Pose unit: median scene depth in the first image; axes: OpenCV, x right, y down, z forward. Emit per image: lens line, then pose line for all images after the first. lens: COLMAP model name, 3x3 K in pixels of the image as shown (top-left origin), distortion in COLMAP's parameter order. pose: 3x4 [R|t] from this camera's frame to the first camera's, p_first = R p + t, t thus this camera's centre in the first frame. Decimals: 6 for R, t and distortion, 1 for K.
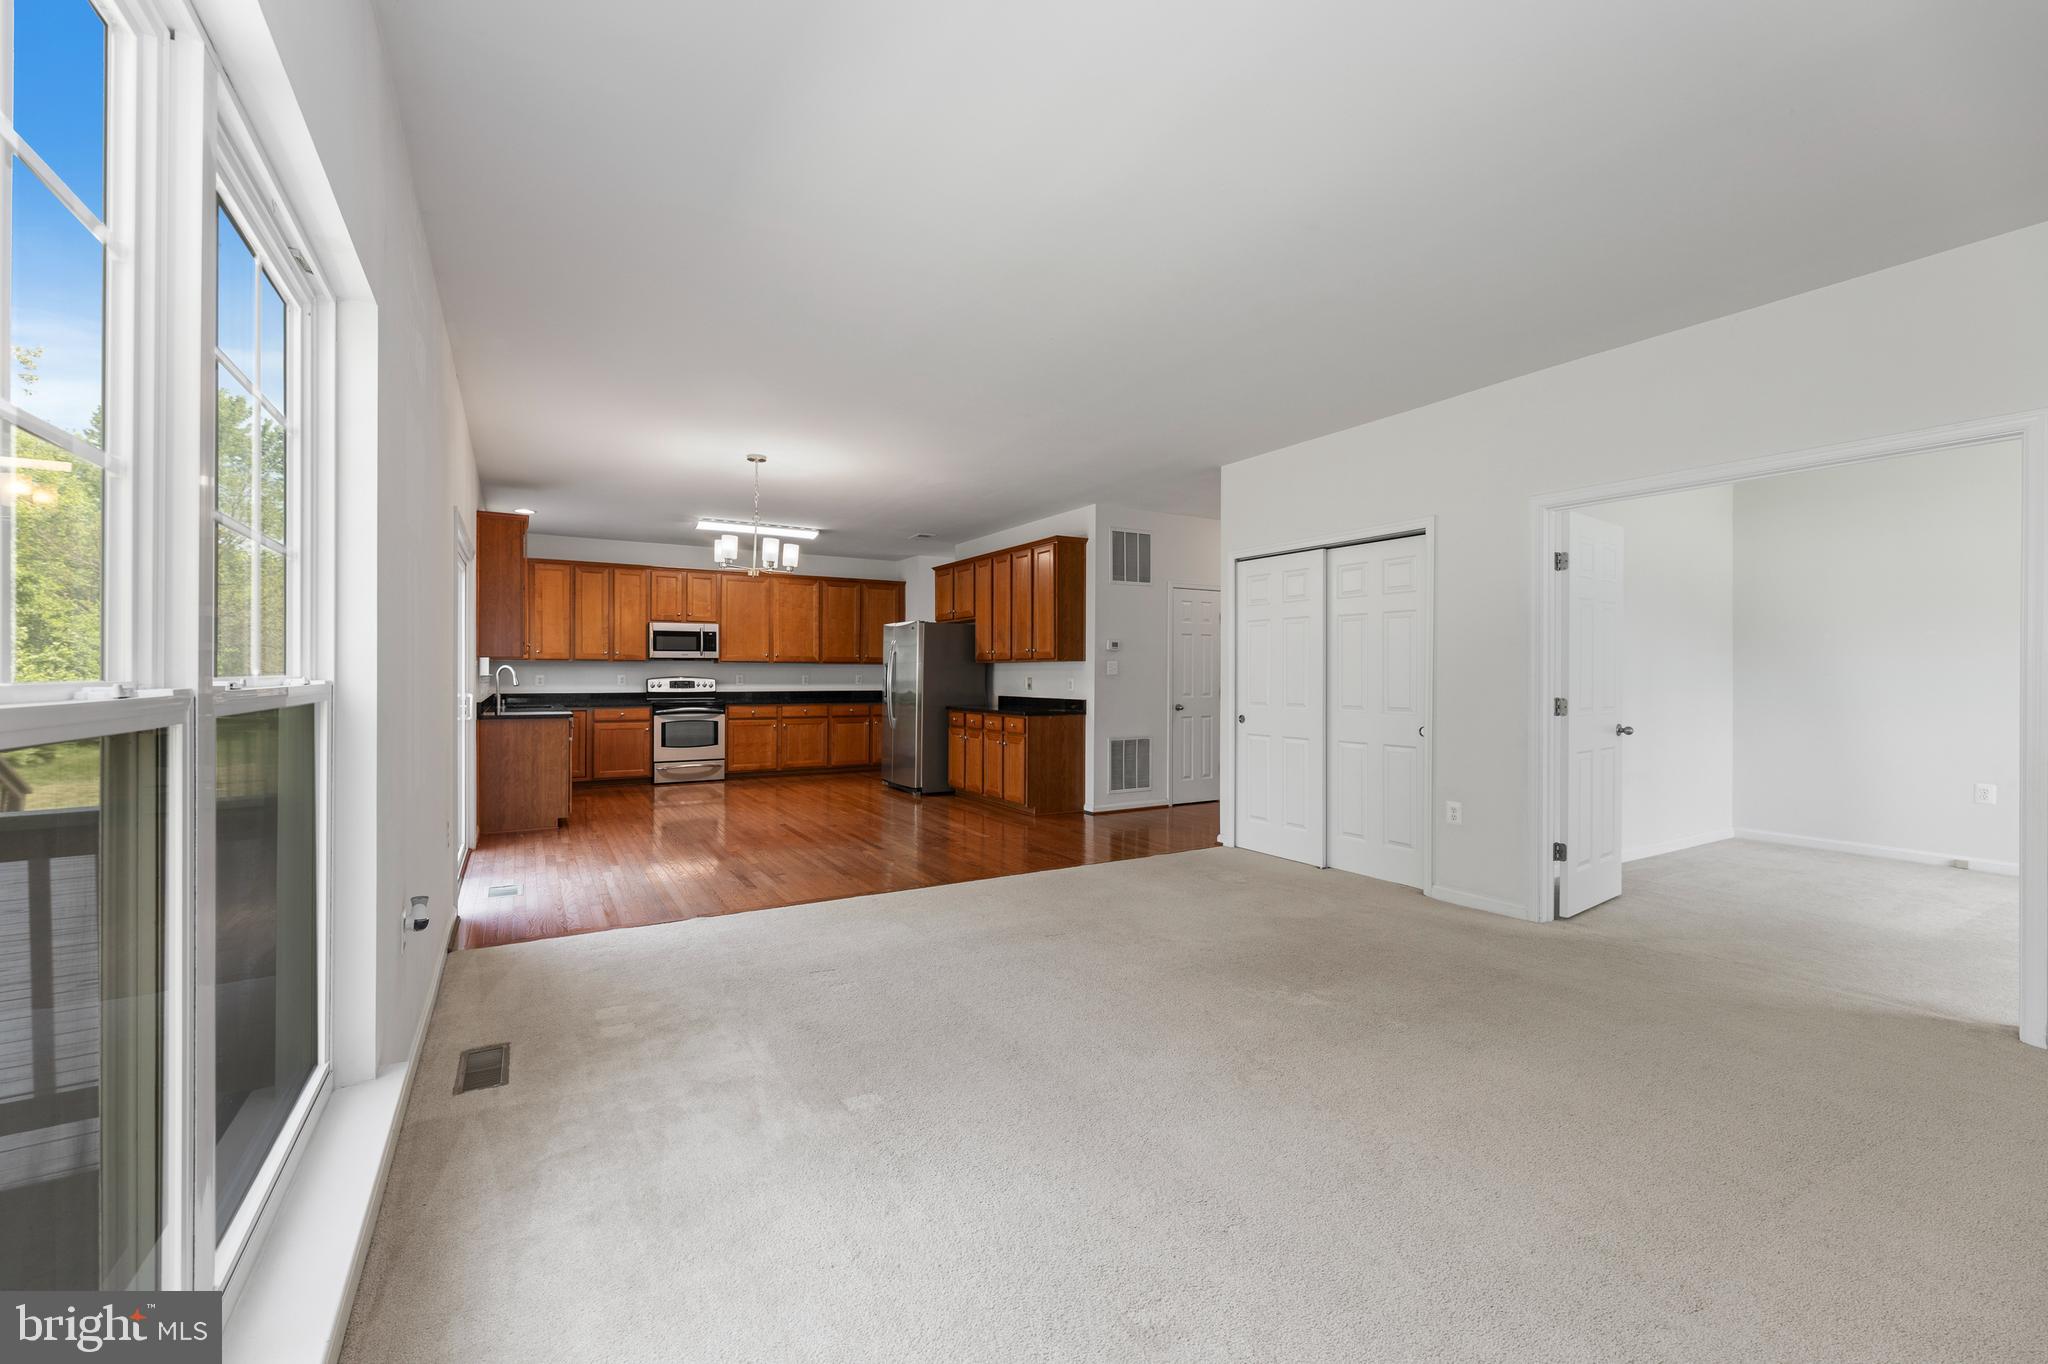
lens RADIAL K [[845.2, 0, 1013.4], [0, 845.2, 672.8], [0, 0, 1]] dist [0.002621, 0.000046]
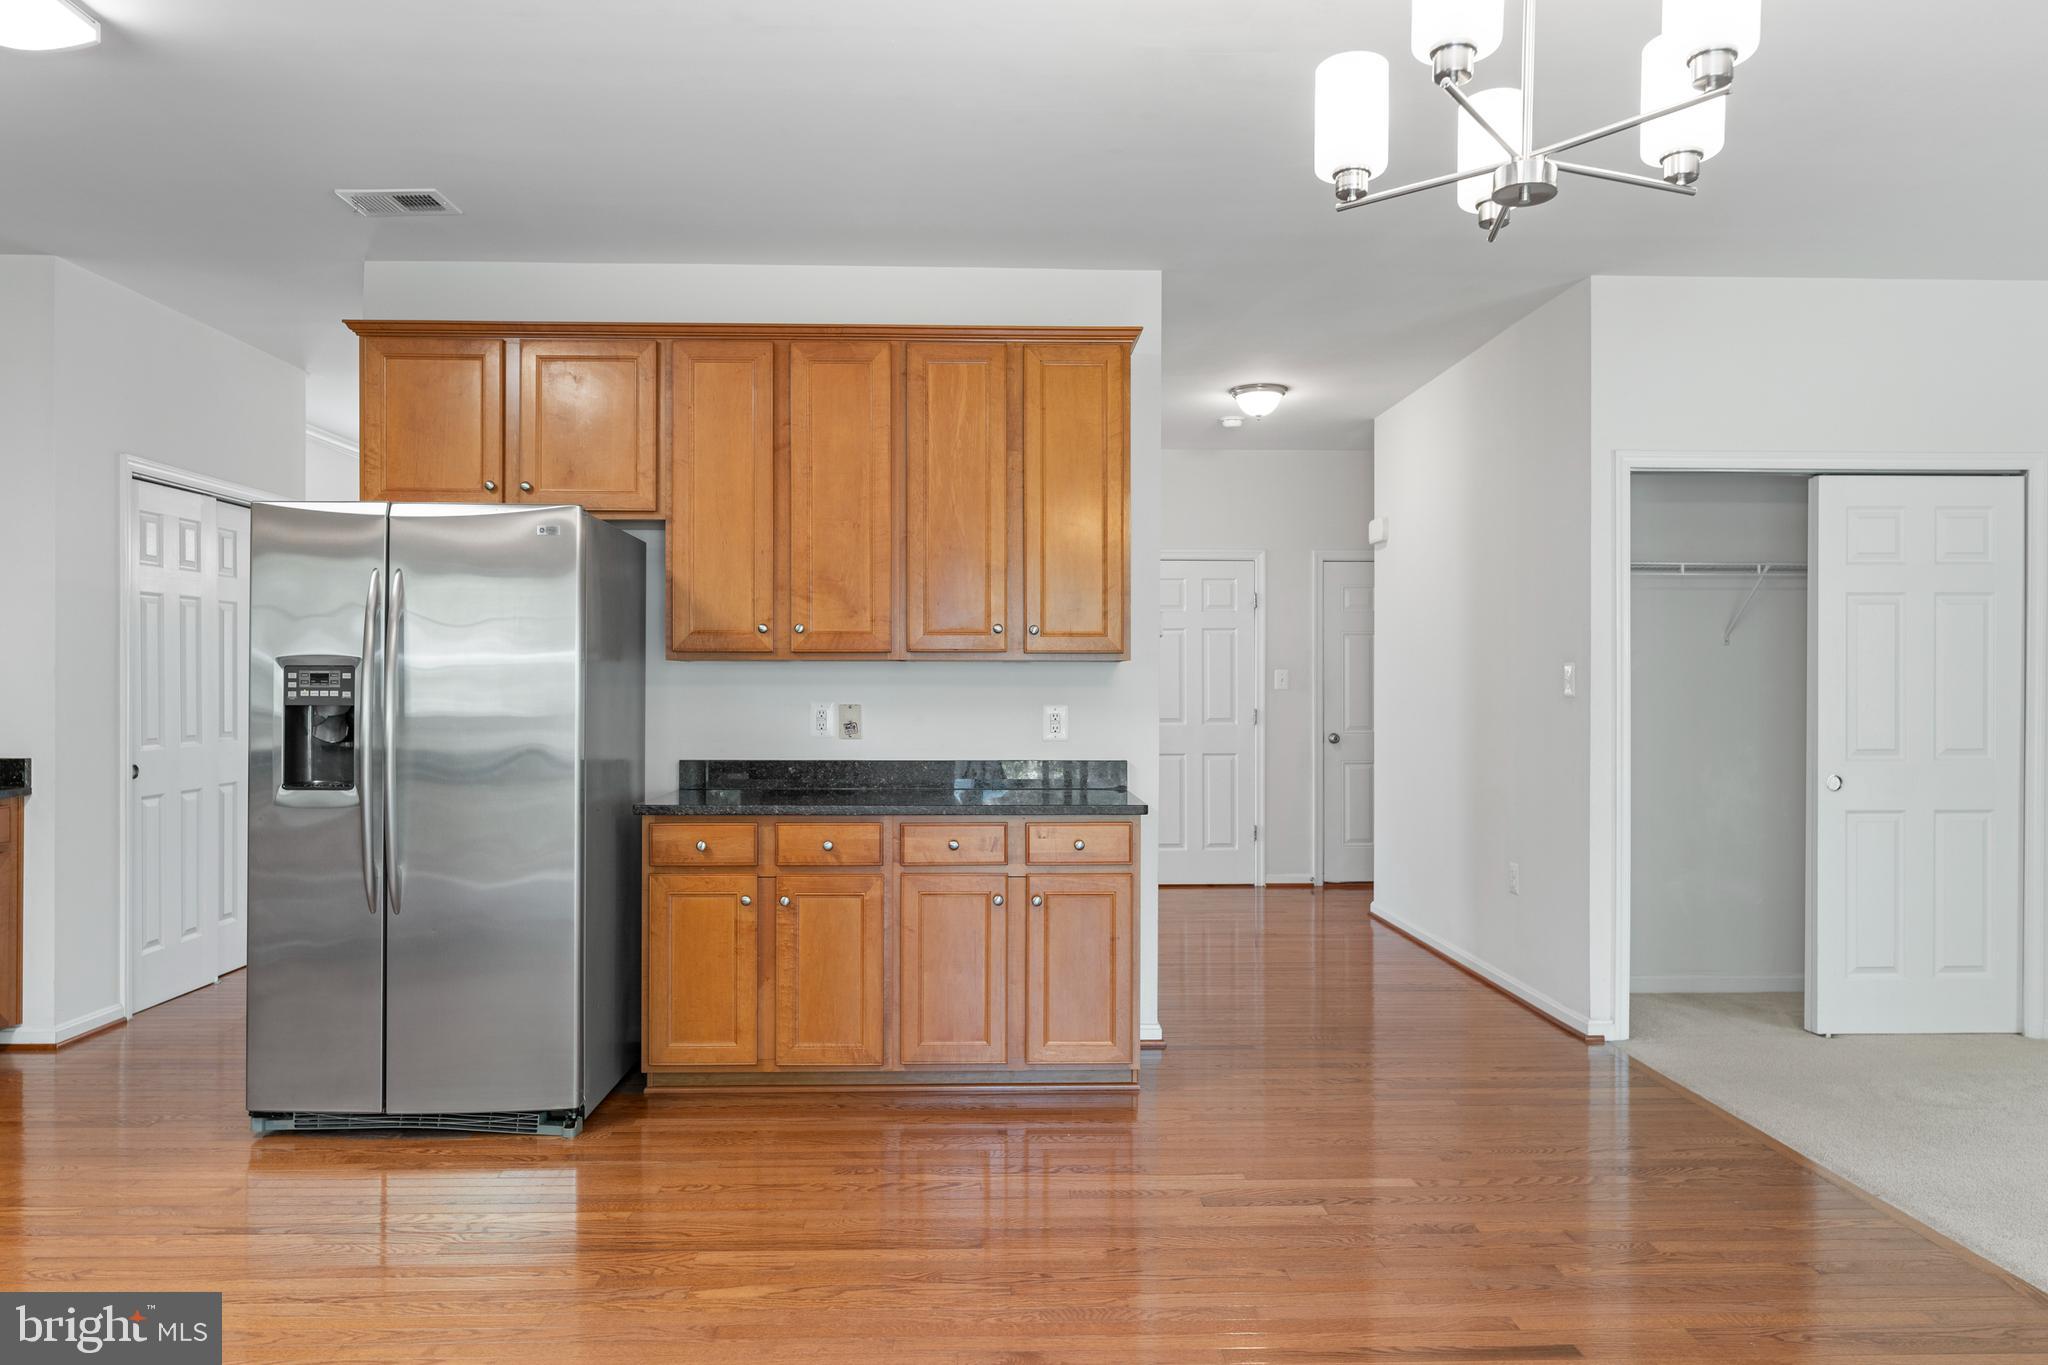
lens RADIAL K [[1306.6, 0, 1026.1], [0, 1306.6, 677.5], [0, 0, 1]] dist [0.006565, 0.002104]
pose [[0.492759, -0.001057, 0.870165, -0.369441], [-0.004216, 0.999985, 0.003602, -0.007497], [-0.870156, -0.005443, 0.492747, 0.580287]]
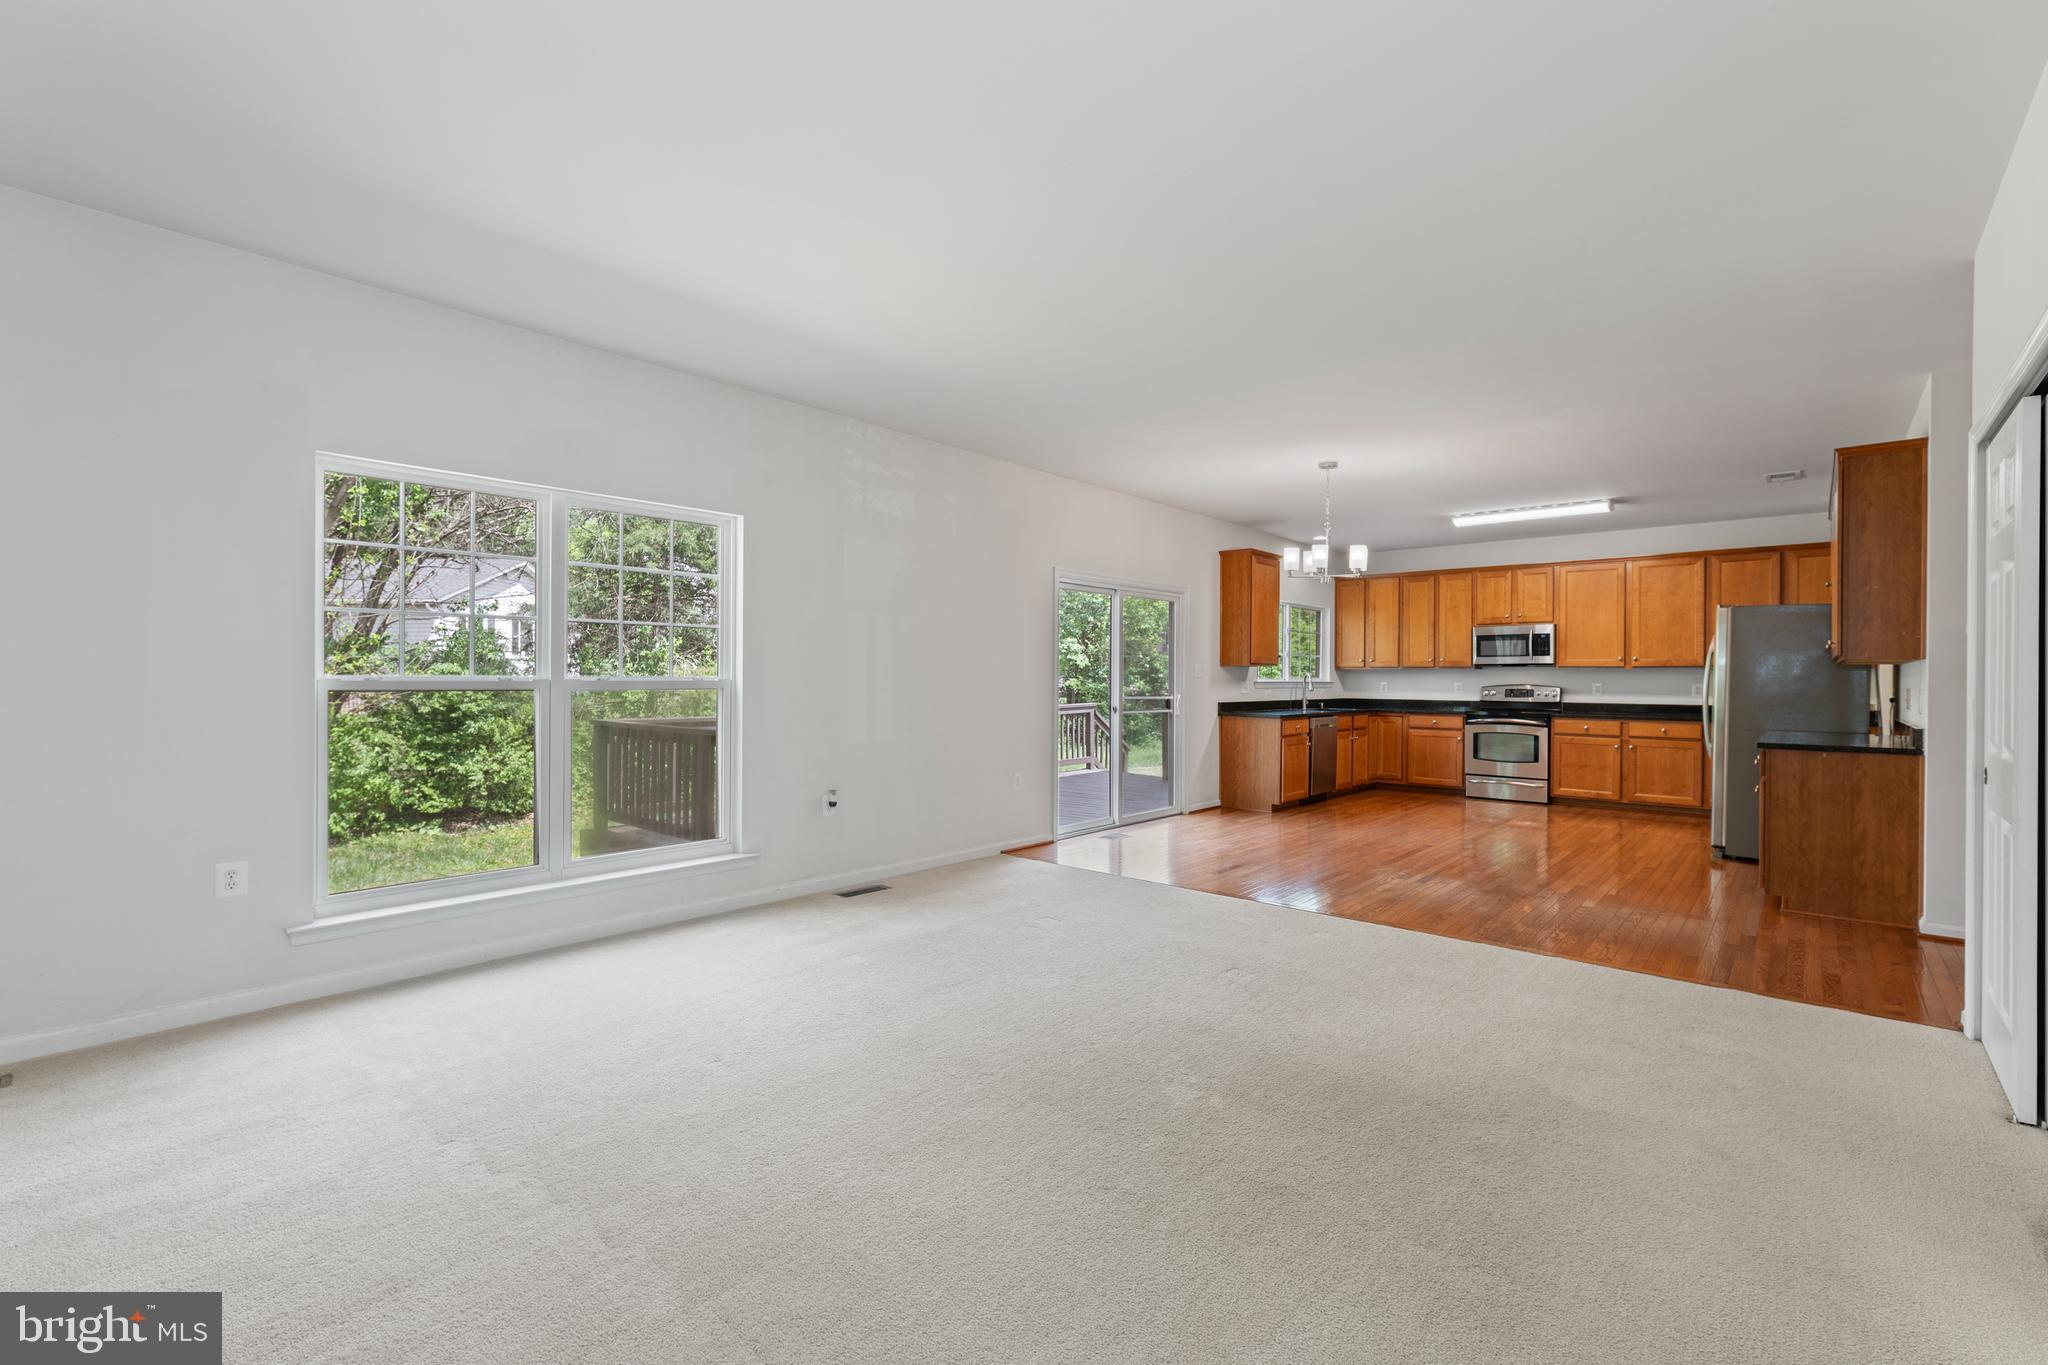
lens RADIAL K [[893.5, 0, 1015.7], [0, 893.5, 685.0], [0, 0, 1]] dist [0.001439, -0.000027]
pose [[0.296870, 0.006152, -0.954898, 0.370032], [-0.003056, 0.999980, 0.005492, 0.001365], [0.954913, 0.001287, 0.296883, 0.205714]]
